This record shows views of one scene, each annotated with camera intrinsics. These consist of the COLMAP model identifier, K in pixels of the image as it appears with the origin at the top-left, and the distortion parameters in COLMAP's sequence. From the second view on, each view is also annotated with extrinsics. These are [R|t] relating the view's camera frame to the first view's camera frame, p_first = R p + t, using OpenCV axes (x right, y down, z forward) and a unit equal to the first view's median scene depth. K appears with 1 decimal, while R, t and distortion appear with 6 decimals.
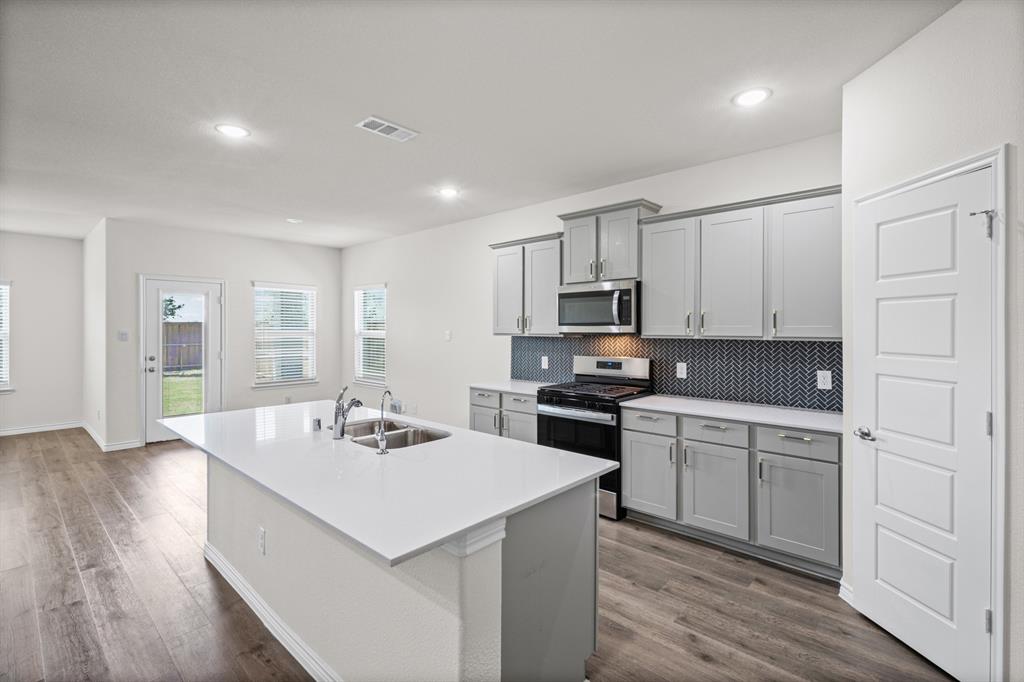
lens RADIAL K [[466.0, 0, 511.7], [0, 466.0, 333.8], [0, 0, 1]] dist [0.004972, 0.000365]
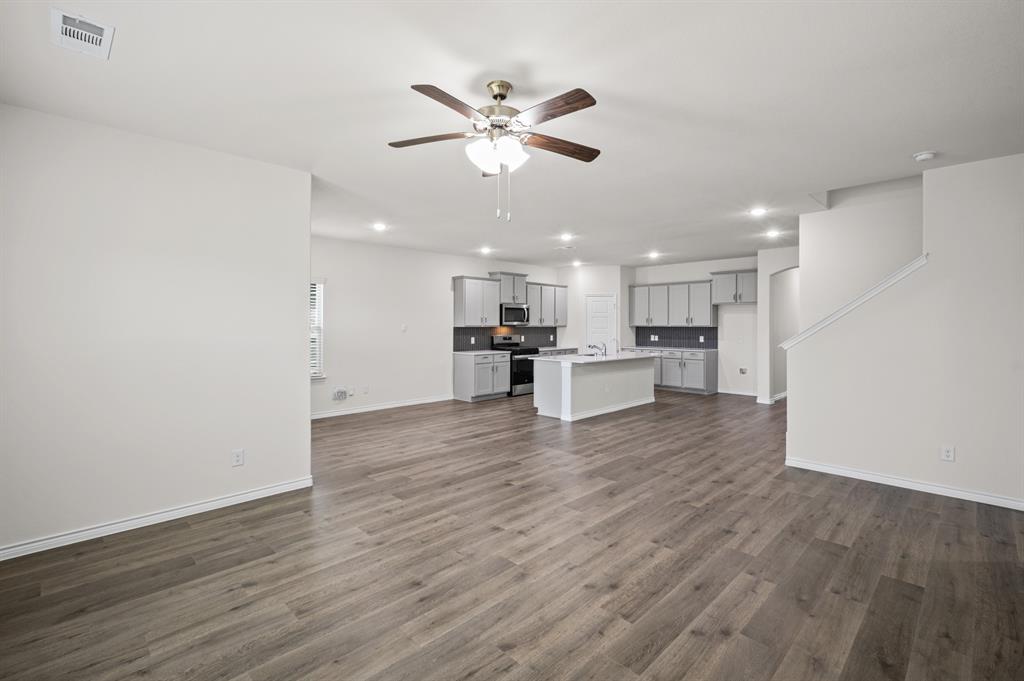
lens RADIAL K [[466.0, 0, 511.5], [0, 466.0, 334.6], [0, 0, 1]] dist [0.004972, 0.000365]
pose [[0.036992, -0.019948, 0.999116, -2.229249], [0.011708, 0.999741, 0.019527, 0.001212], [-0.999247, 0.010975, 0.037216, 0.921482]]
